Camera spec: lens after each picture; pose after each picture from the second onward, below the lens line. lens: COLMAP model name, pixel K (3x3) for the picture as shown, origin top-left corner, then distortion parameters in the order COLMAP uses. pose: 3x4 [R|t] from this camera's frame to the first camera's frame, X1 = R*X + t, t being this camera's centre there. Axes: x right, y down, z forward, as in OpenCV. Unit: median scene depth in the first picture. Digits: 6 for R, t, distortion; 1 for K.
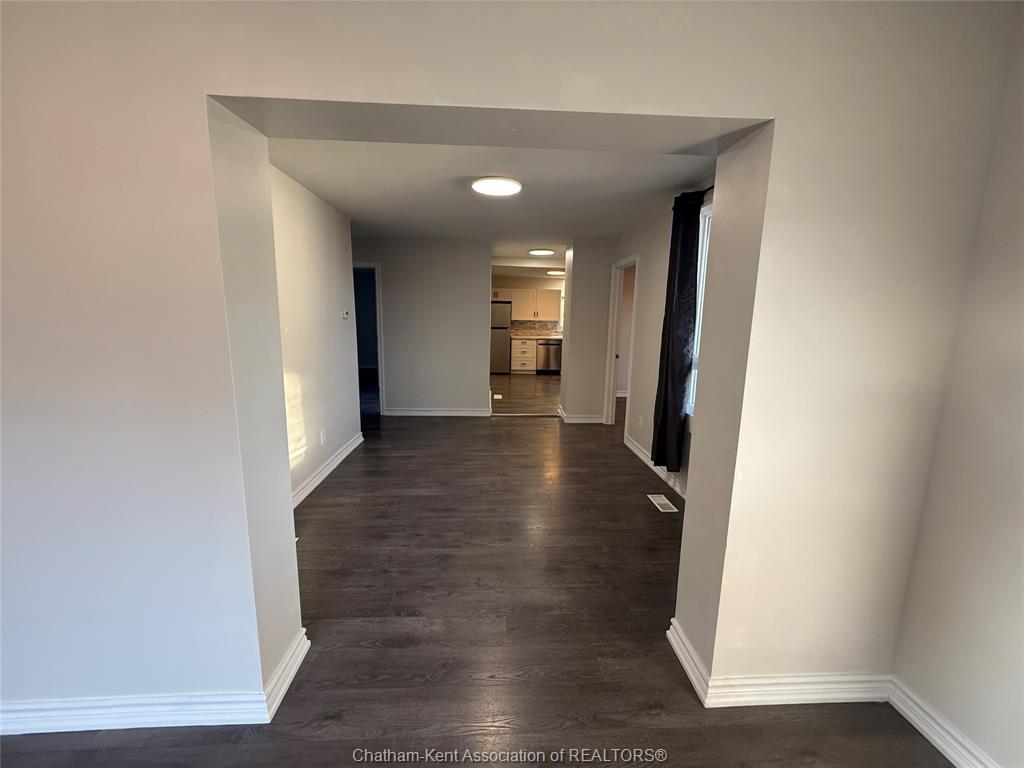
lens RADIAL K [[411.9, 0, 513.7], [0, 411.9, 383.8], [0, 0, 1]] dist [-0.000134, 0.000583]
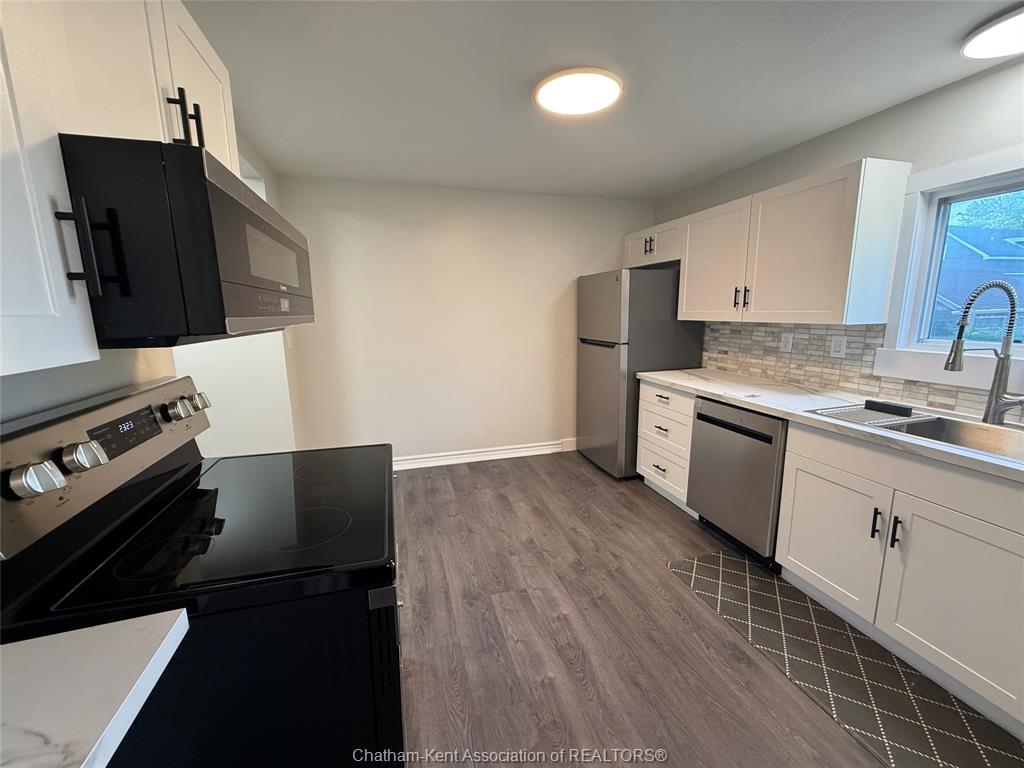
lens RADIAL K [[411.9, 0, 520.0], [0, 411.9, 387.0], [0, 0, 1]] dist [-0.000134, 0.000583]
pose [[0.245212, 0.155779, -0.956872, 0.630175], [-0.148153, 0.981434, 0.121812, -0.291939], [0.958082, 0.111893, 0.263738, 1.881540]]
